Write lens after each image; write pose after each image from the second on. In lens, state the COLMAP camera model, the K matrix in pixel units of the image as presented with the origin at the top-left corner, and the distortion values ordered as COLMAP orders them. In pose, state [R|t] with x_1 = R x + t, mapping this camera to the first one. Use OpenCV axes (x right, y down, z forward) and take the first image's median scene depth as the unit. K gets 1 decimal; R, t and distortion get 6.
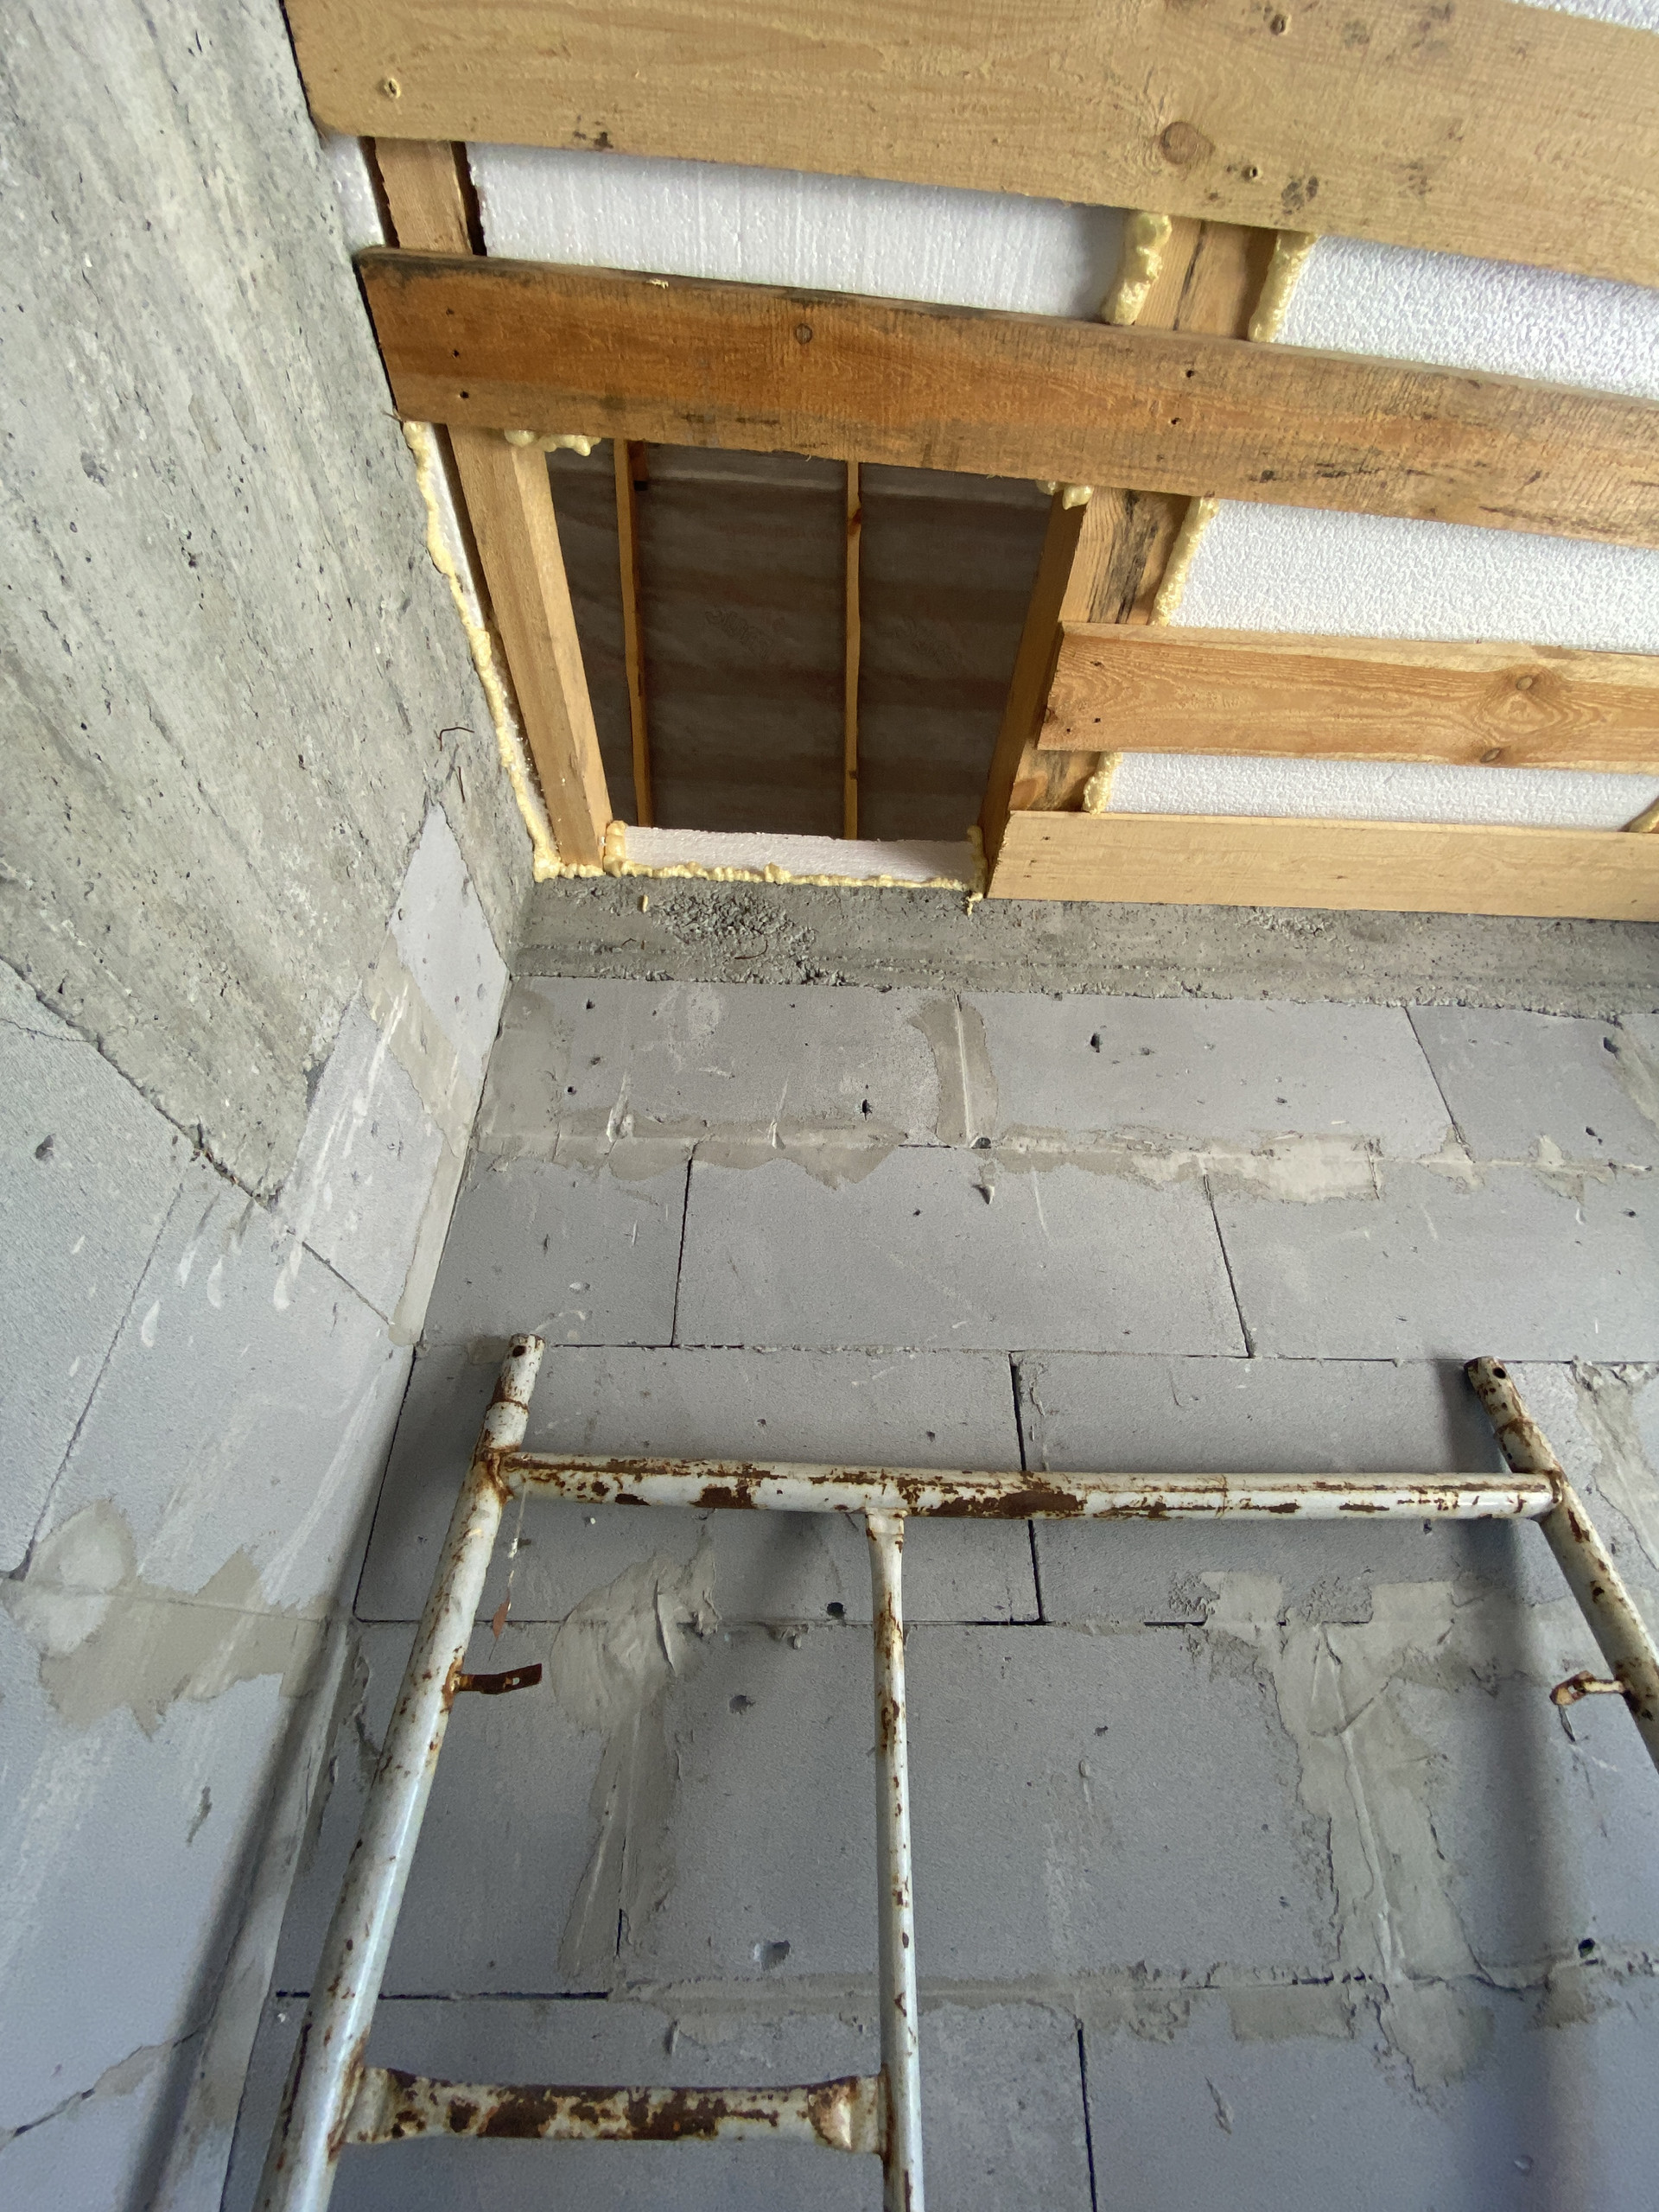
lens RADIAL K [[902.5, 0, 833.1], [0, 902.5, 1110.9], [0, 0, 1]] dist [-0.003161, -0.002479]
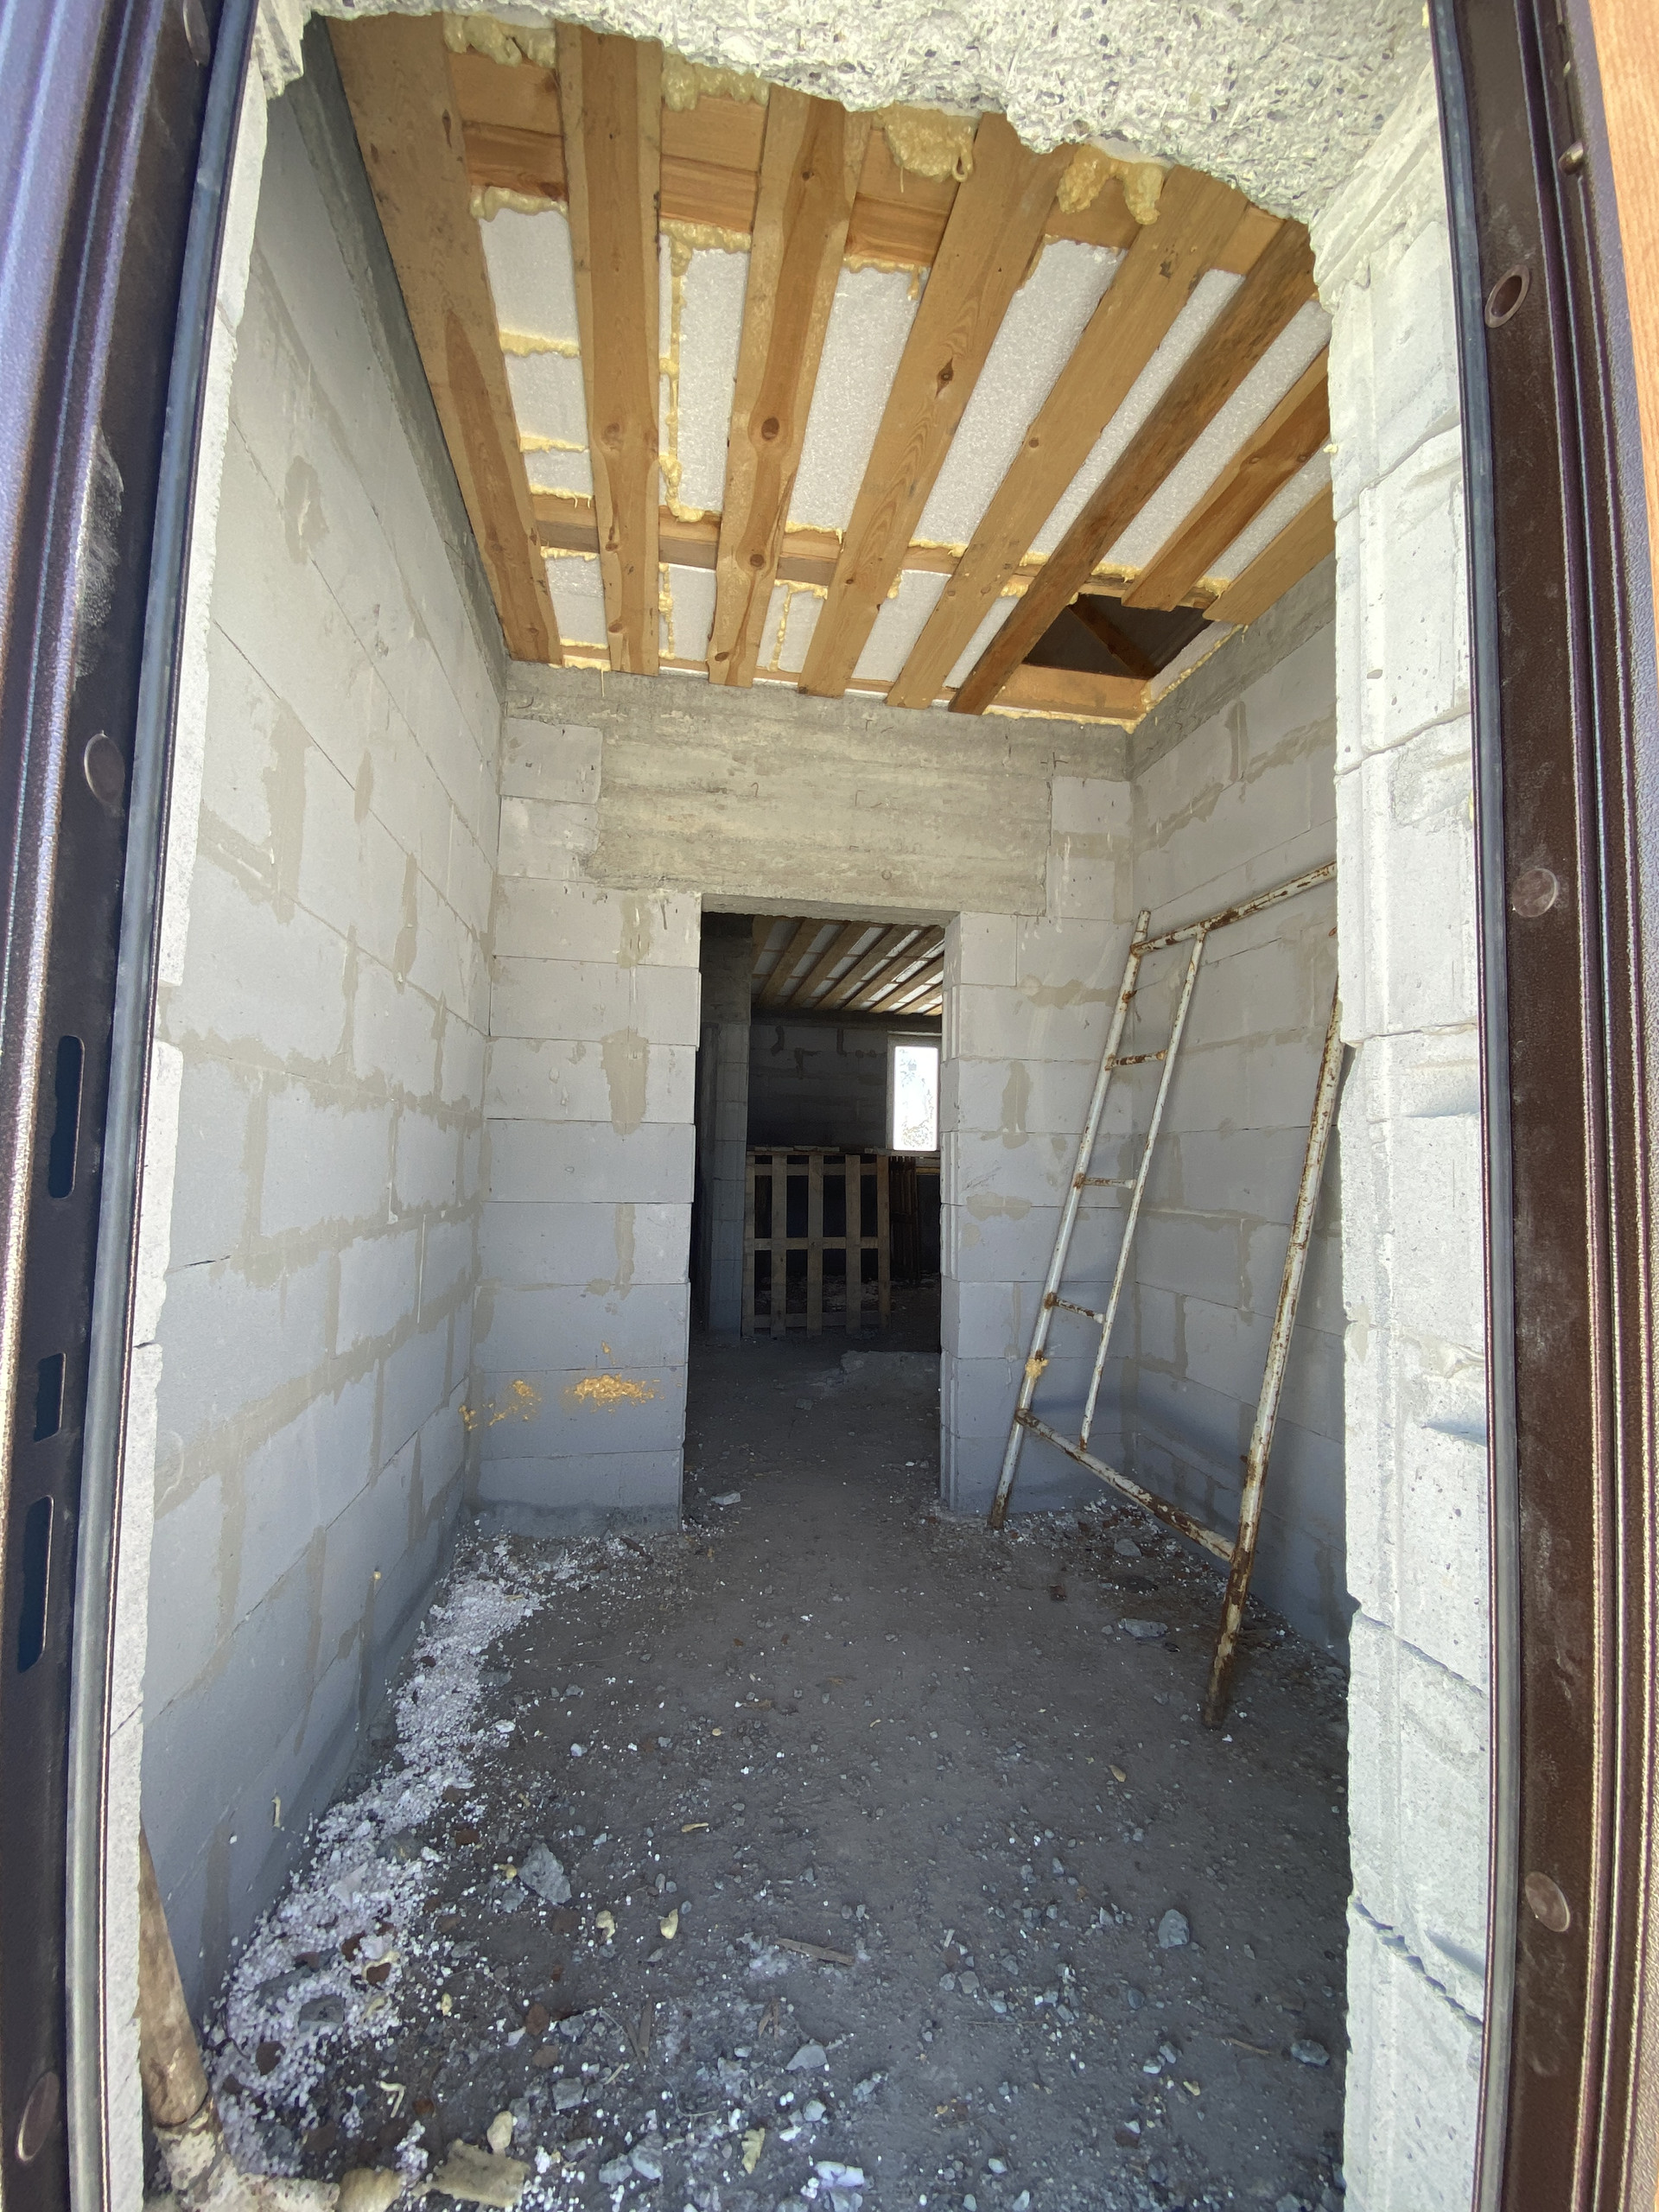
lens RADIAL K [[902.5, 0, 827.1], [0, 902.5, 1106.0], [0, 0, 1]] dist [-0.003161, -0.002479]
pose [[0.135852, -0.065851, -0.988538, 2.823113], [0.528261, 0.848930, 0.016047, 0.195028], [0.838143, -0.524387, 0.150115, -0.874558]]
